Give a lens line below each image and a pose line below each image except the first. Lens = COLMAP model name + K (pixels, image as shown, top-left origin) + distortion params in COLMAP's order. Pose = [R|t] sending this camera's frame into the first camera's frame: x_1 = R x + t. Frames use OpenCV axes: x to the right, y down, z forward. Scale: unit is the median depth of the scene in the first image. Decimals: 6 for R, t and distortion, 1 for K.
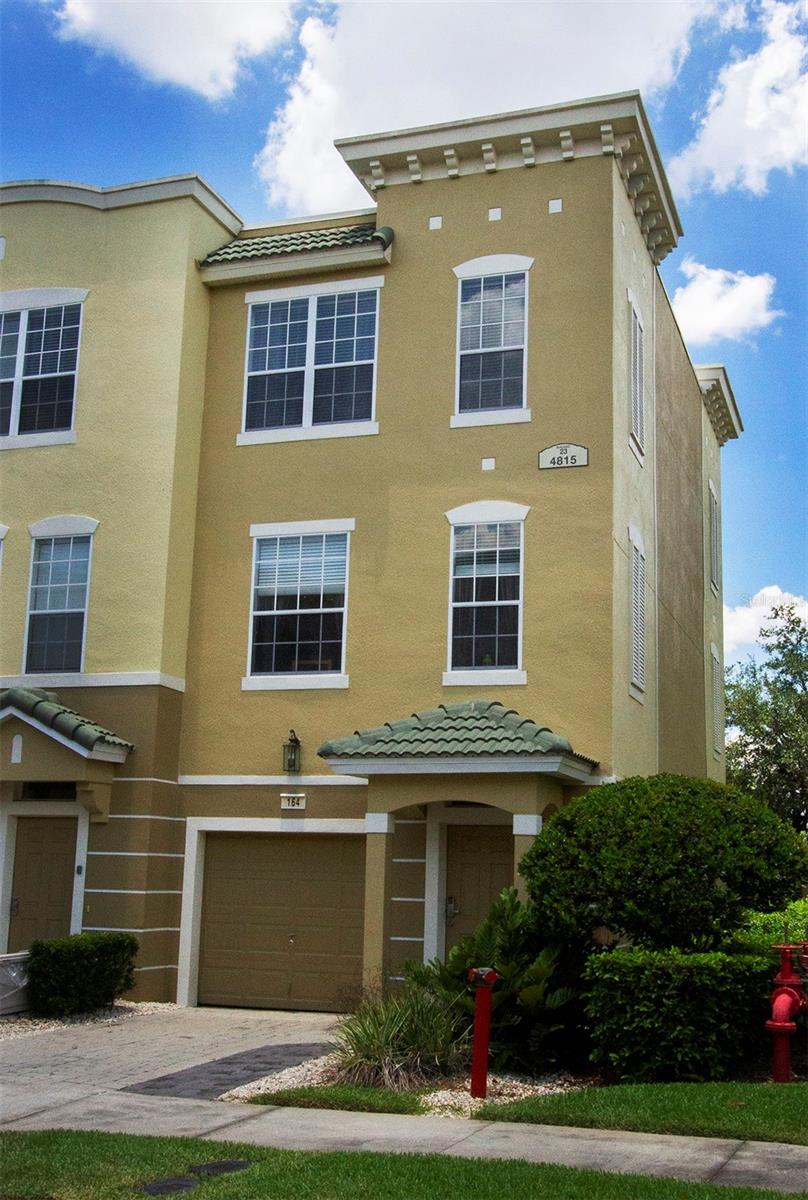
lens RADIAL K [[1343.6, 0, 405.4], [0, 1343.6, 607.0], [0, 0, 1]] dist [0.000409, 0.000000]
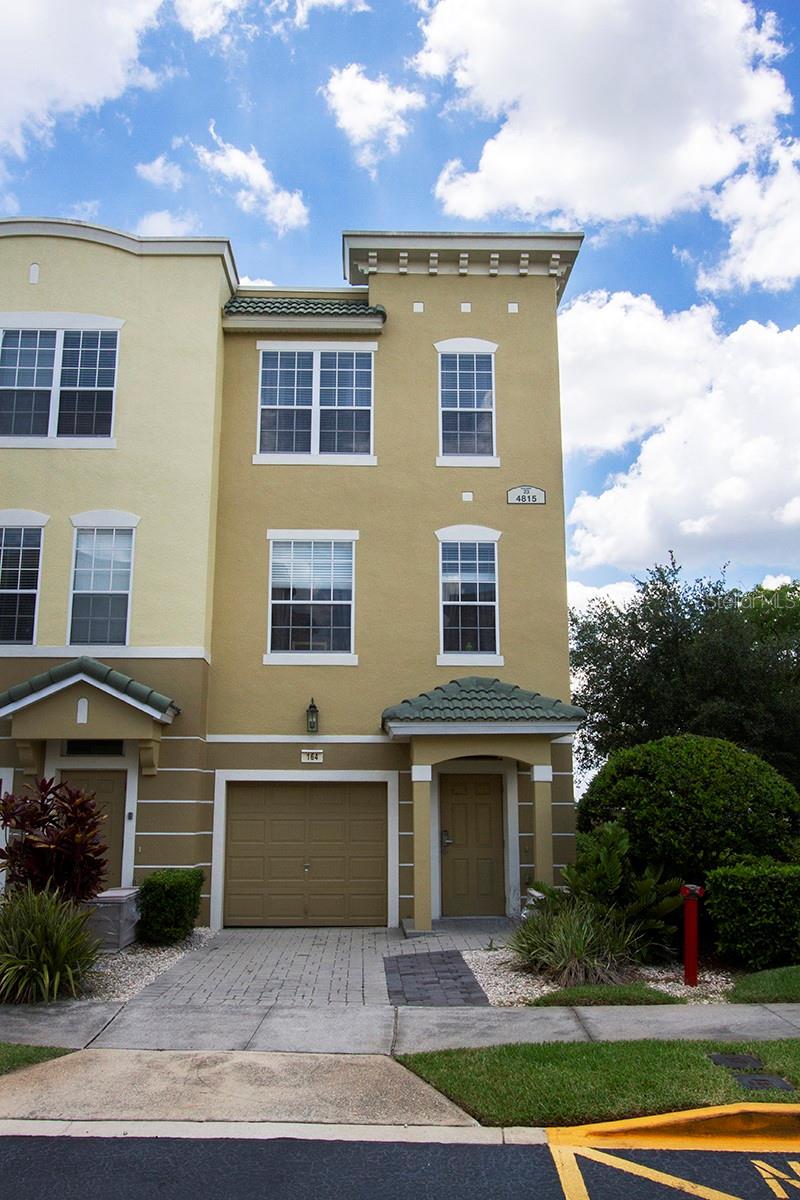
lens RADIAL K [[1000.8, 0, 399.5], [0, 1000.8, 590.6], [0, 0, 1]] dist [-0.001580, 0.001903]
pose [[0.940816, 0.051628, 0.334962, -0.311215], [-0.045459, 0.998622, -0.026237, 0.013067], [-0.335855, 0.009458, 0.941866, 0.103637]]
